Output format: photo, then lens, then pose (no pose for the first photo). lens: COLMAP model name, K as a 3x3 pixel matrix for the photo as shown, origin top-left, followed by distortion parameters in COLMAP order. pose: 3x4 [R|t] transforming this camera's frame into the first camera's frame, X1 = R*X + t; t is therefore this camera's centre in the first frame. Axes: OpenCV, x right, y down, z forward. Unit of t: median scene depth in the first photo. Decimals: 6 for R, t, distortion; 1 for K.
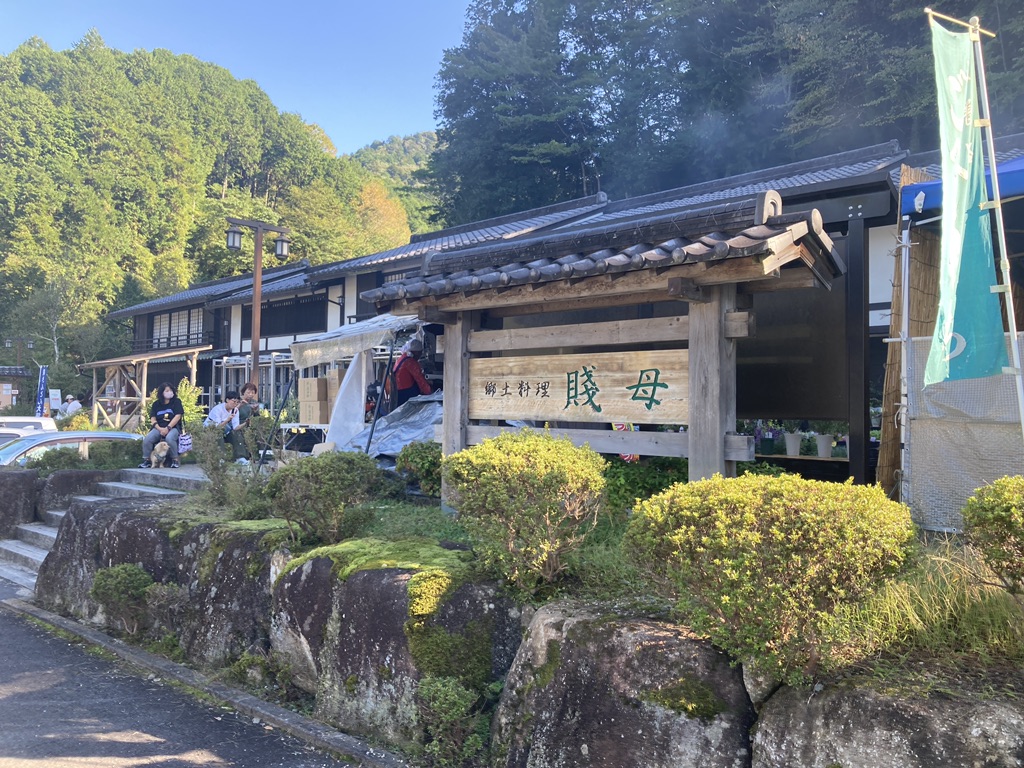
lens RADIAL K [[793.6, 0, 512.0], [0, 793.6, 384.0], [0, 0, 1]] dist [0.030502, -0.015603]
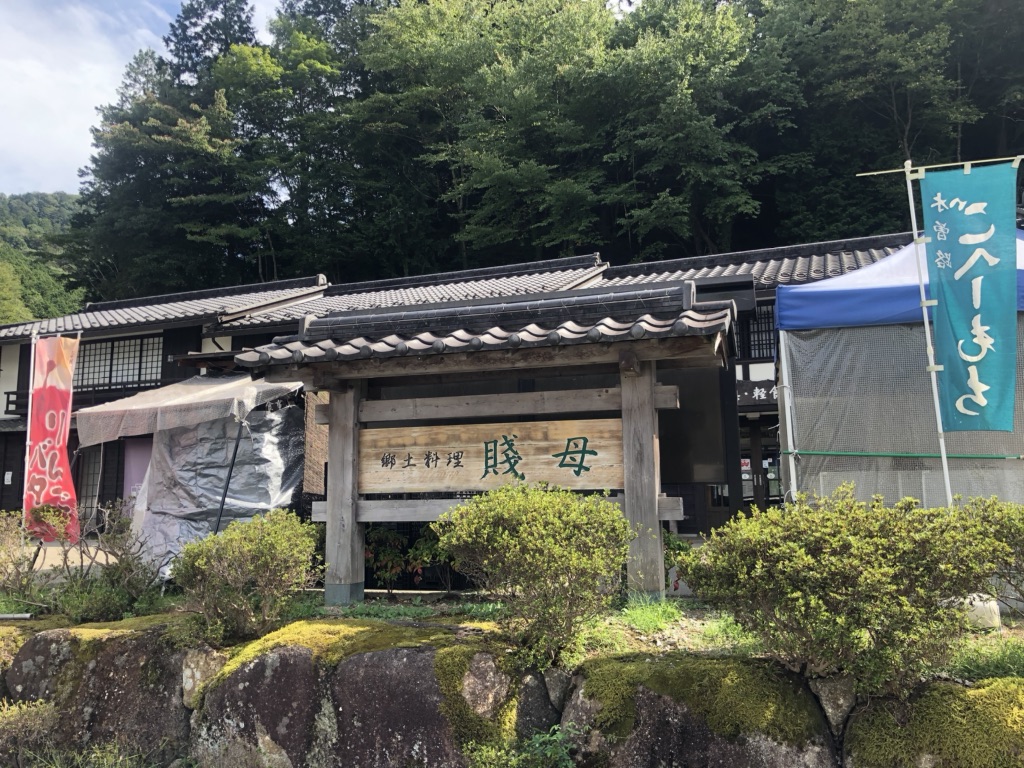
lens RADIAL K [[802.1, 0, 512.0], [0, 802.1, 384.0], [0, 0, 1]] dist [0.013577, -0.005970]
pose [[0.914402, 0.033413, 0.403427, -0.319429], [0.011596, 0.994017, -0.108609, 0.023996], [-0.404642, 0.103990, 0.908543, 0.054915]]
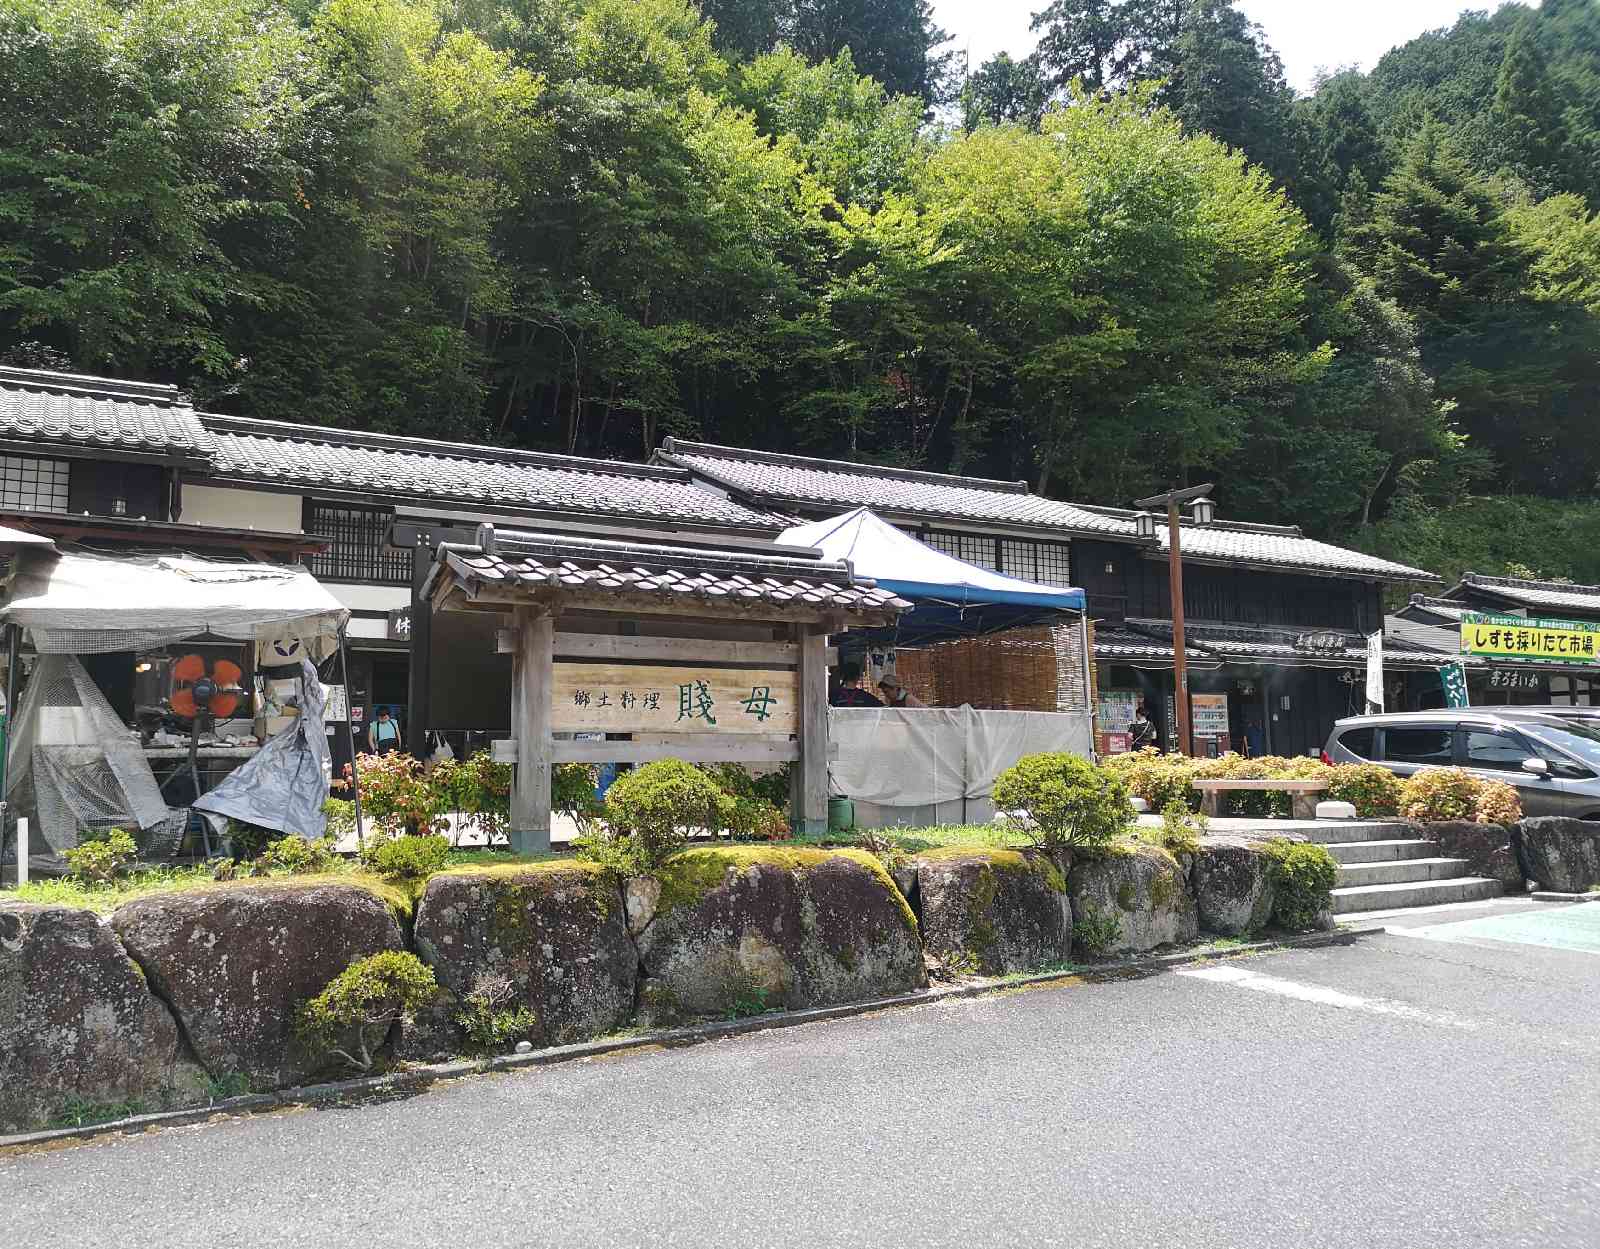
lens RADIAL K [[1217.8, 0, 707.0], [0, 1217.8, 625.0], [0, 0, 1]] dist [0.032332, 0.006622]
pose [[0.325699, 0.095359, 0.940652, -1.434736], [-0.017069, 0.995332, -0.094992, 0.058252], [-0.945320, 0.014883, 0.325806, 0.467773]]
